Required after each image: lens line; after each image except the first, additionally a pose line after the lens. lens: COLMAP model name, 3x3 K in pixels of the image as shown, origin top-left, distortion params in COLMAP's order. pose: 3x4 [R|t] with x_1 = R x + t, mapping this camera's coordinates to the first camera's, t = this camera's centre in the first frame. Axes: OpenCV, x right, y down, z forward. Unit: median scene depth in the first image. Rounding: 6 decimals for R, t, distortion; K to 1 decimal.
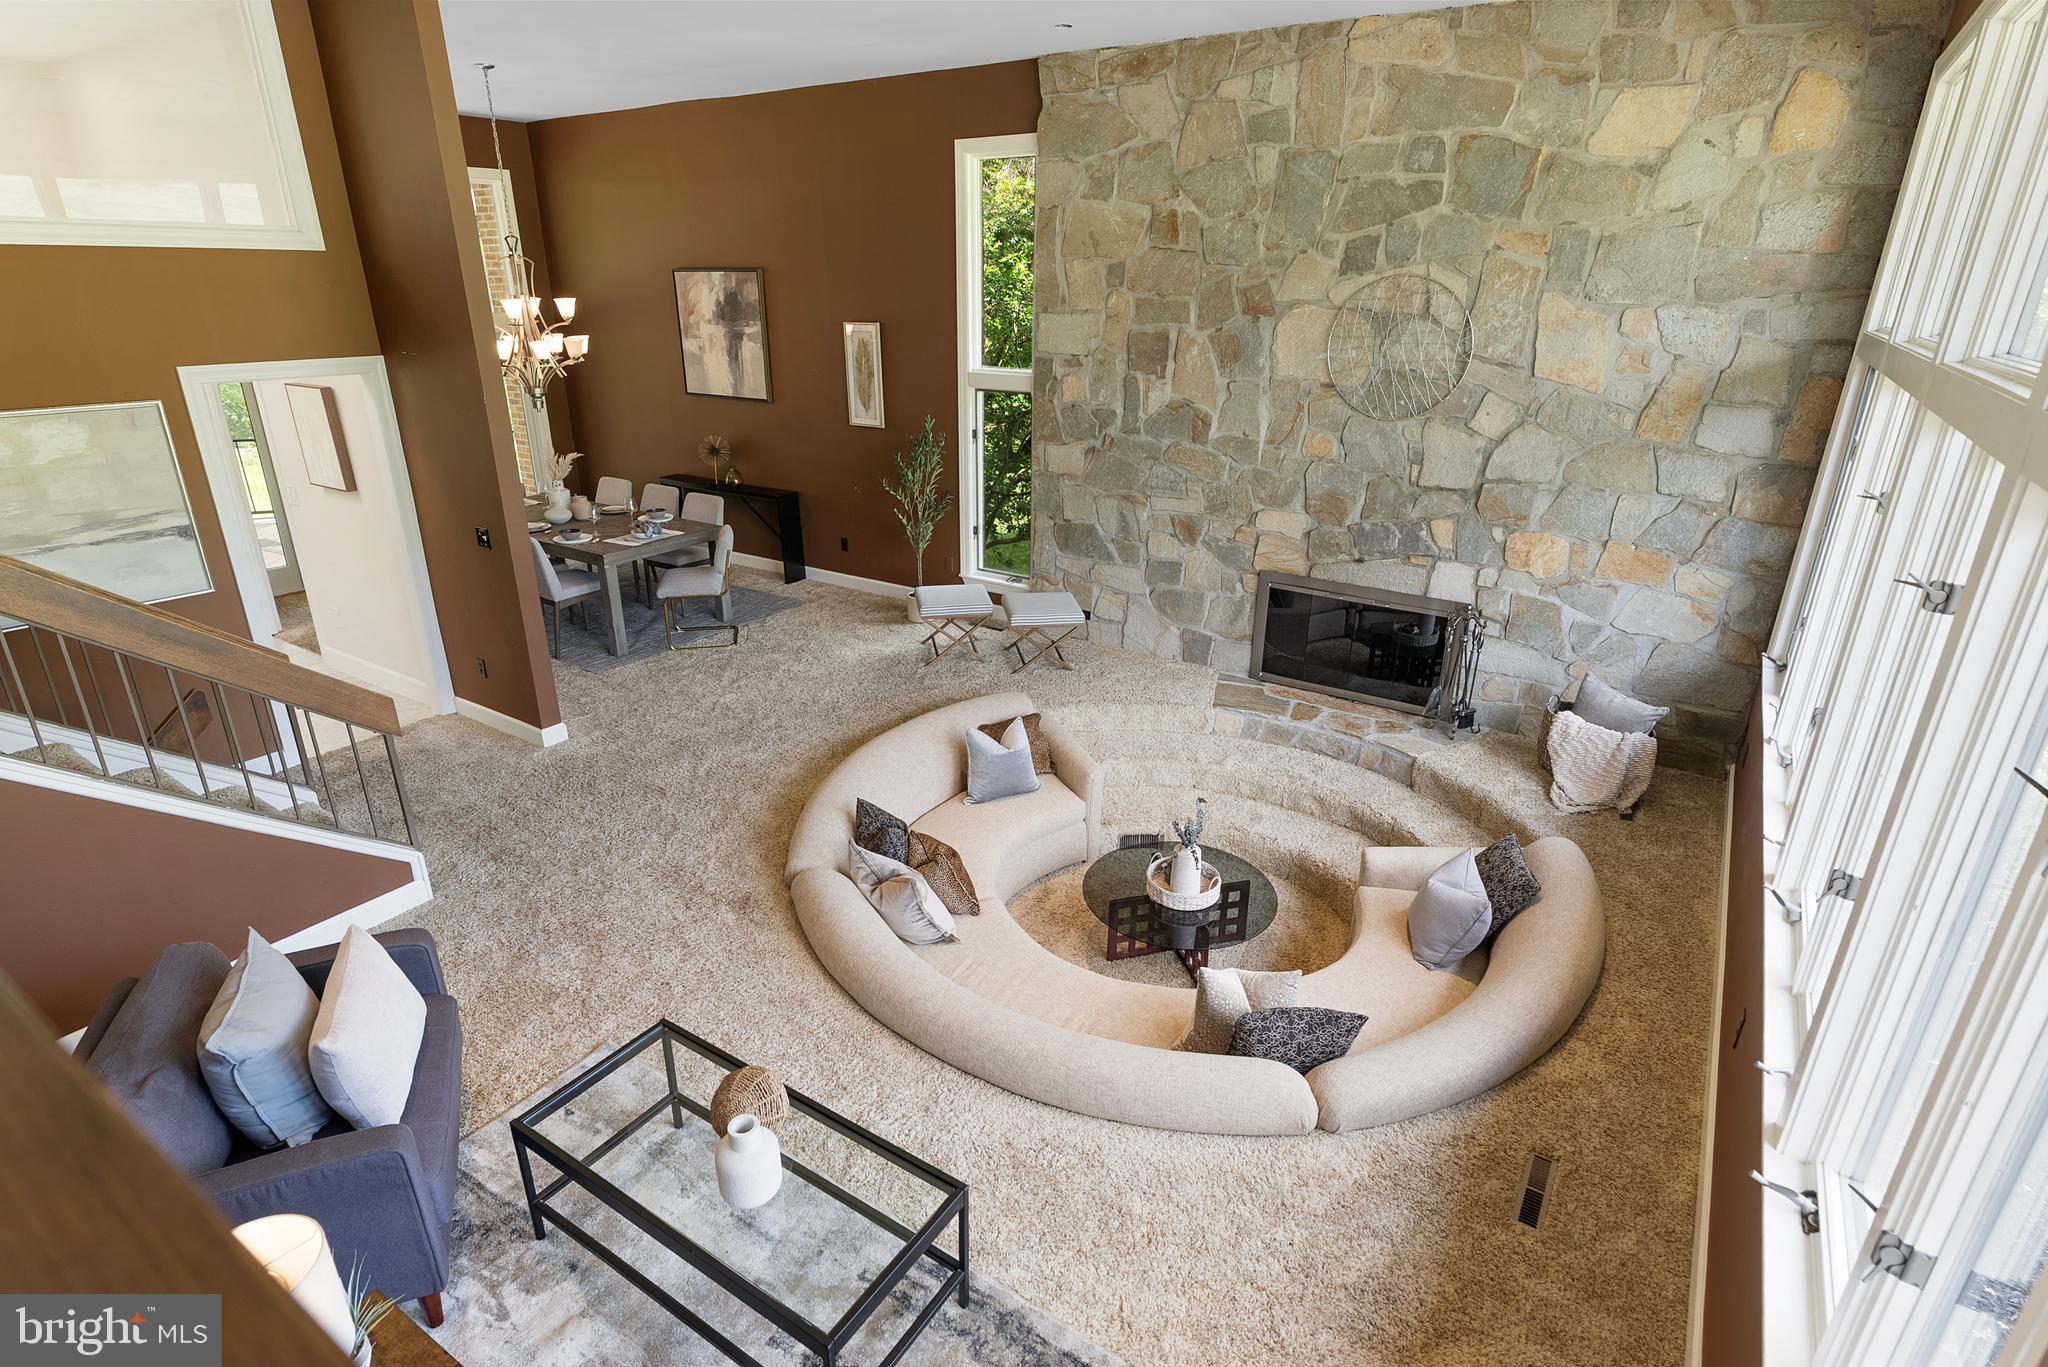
lens RADIAL K [[1039.8, 0, 1013.7], [0, 1039.8, 673.3], [0, 0, 1]] dist [-0.002842, 0.001275]
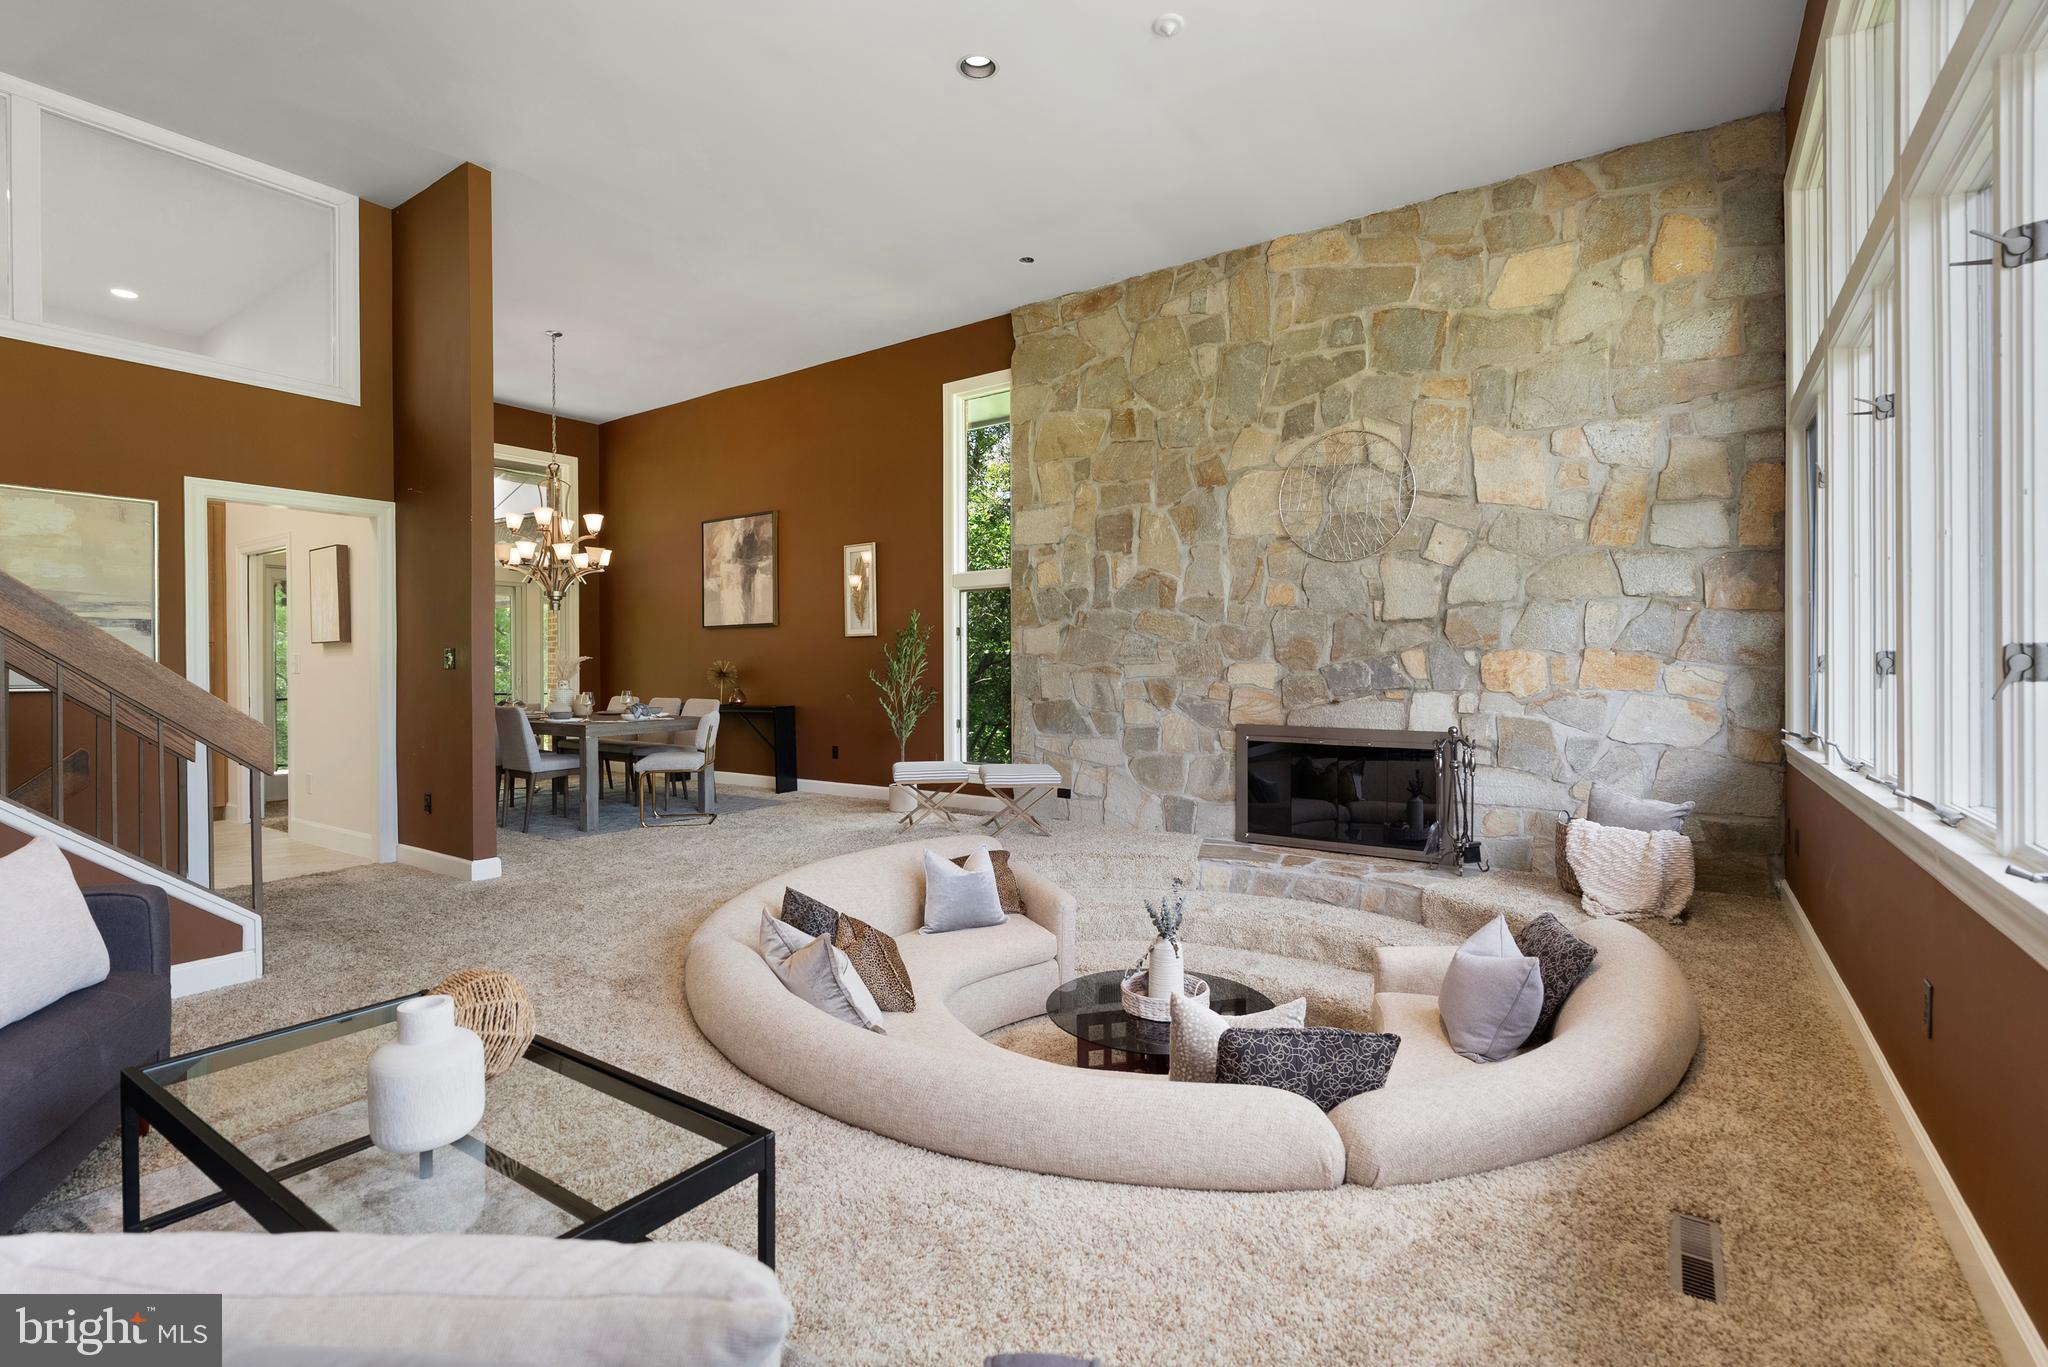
lens RADIAL K [[931.3, 0, 1013.7], [0, 931.3, 662.2], [0, 0, 1]] dist [-0.006464, 0.001941]
pose [[0.999772, -0.008977, -0.019385, 0.048842], [0.001388, 0.932806, -0.360377, 0.188249], [0.021318, 0.360267, 0.932605, 0.168433]]
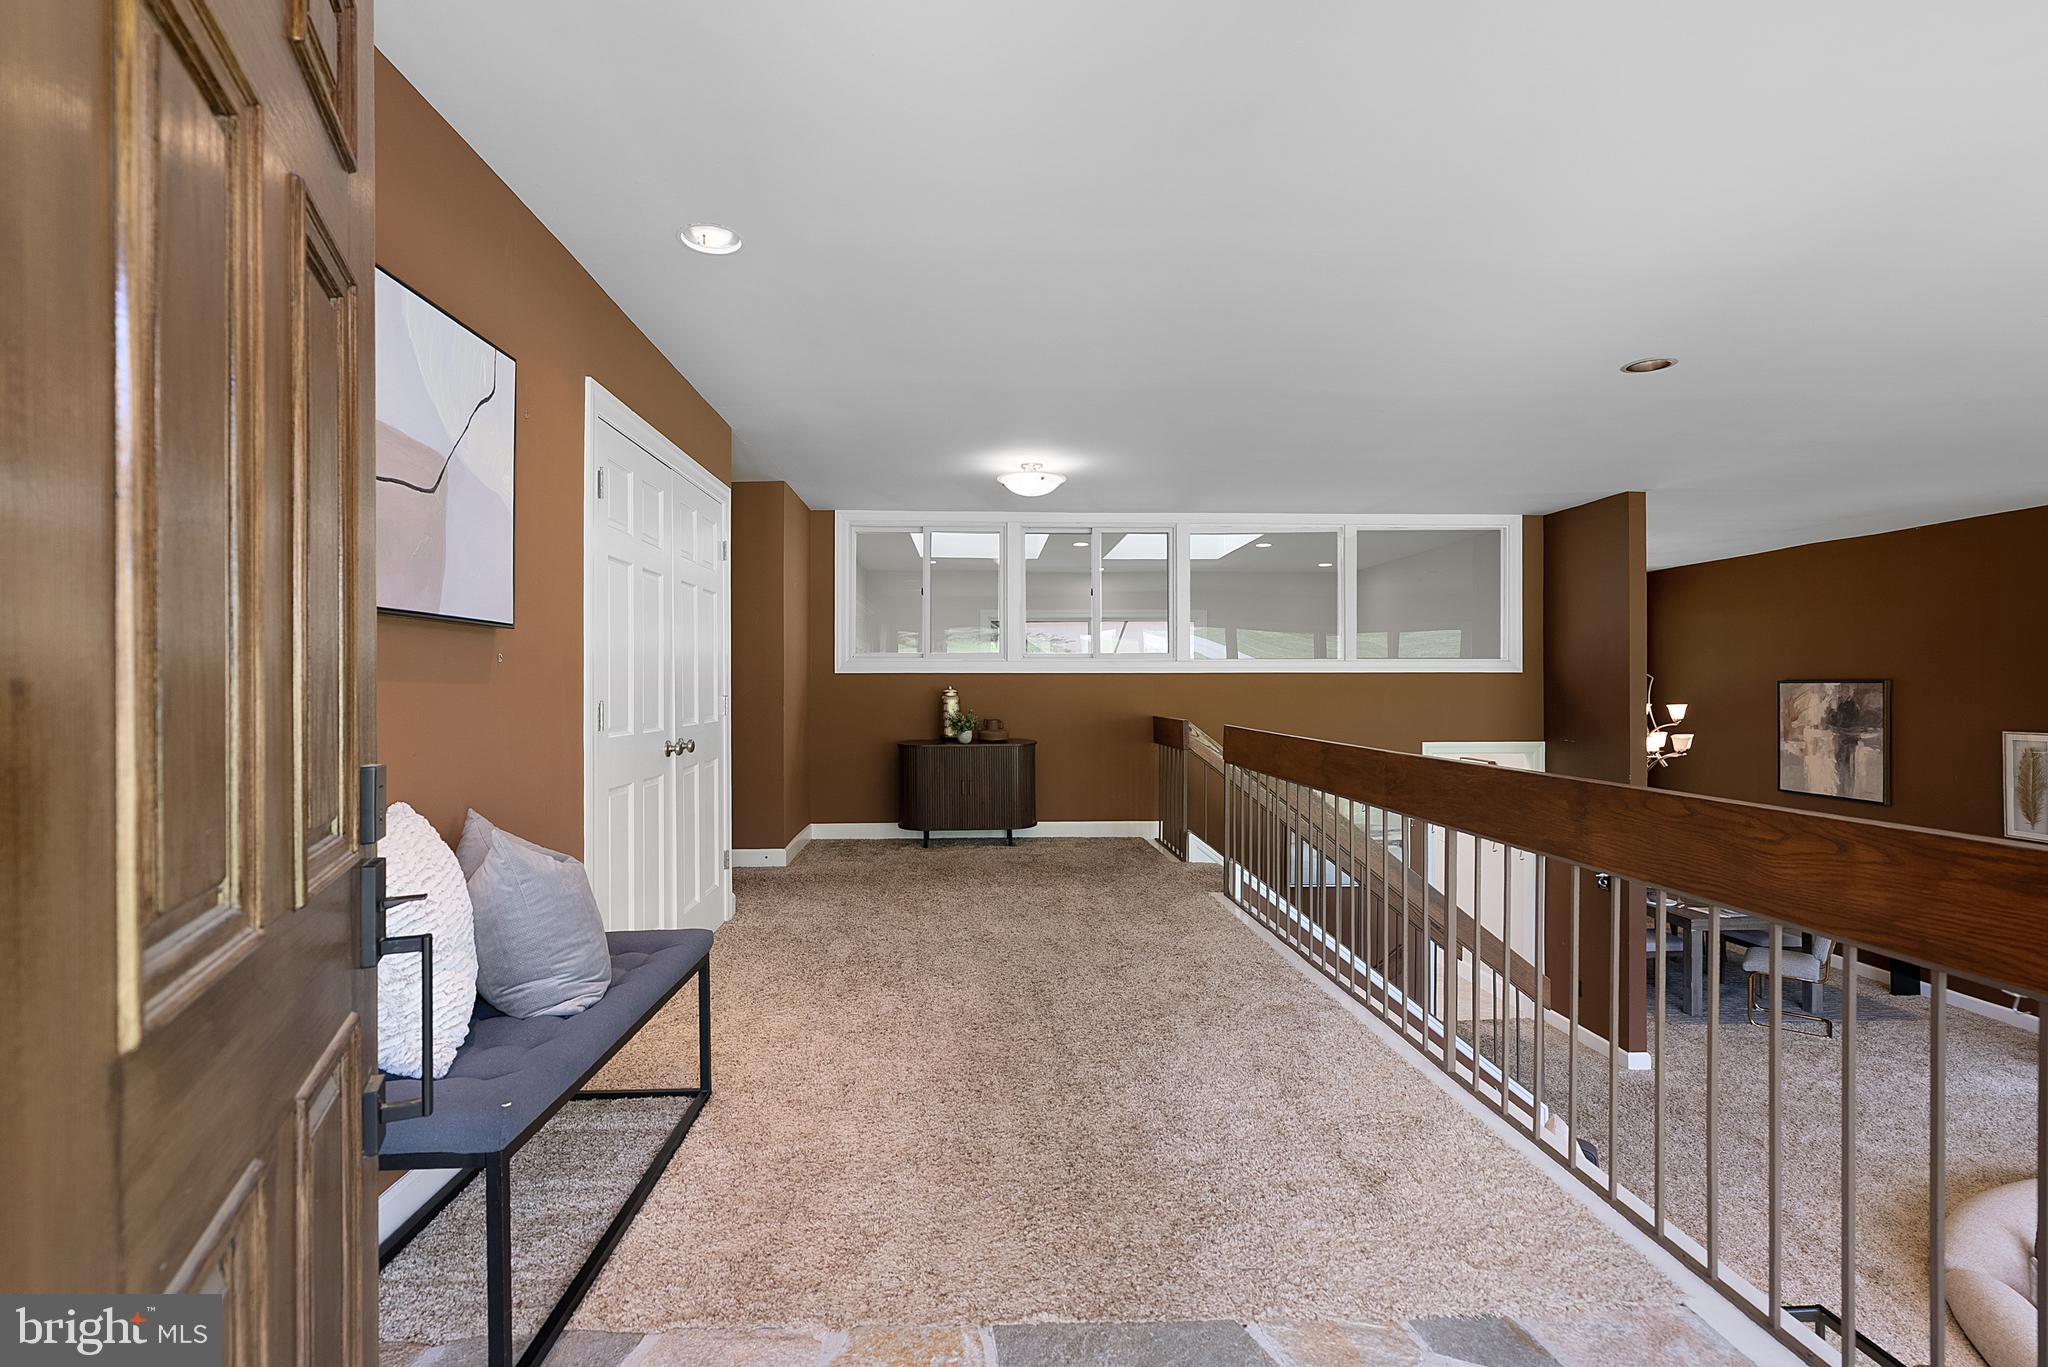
lens RADIAL K [[931.3, 0, 1026.5], [0, 931.3, 688.9], [0, 0, 1]] dist [-0.006464, 0.001941]
pose [[0.599004, -0.003503, -0.800738, -0.025635], [-0.283134, 0.934466, -0.215891, 0.088593], [0.749019, 0.356036, 0.558757, -0.224422]]
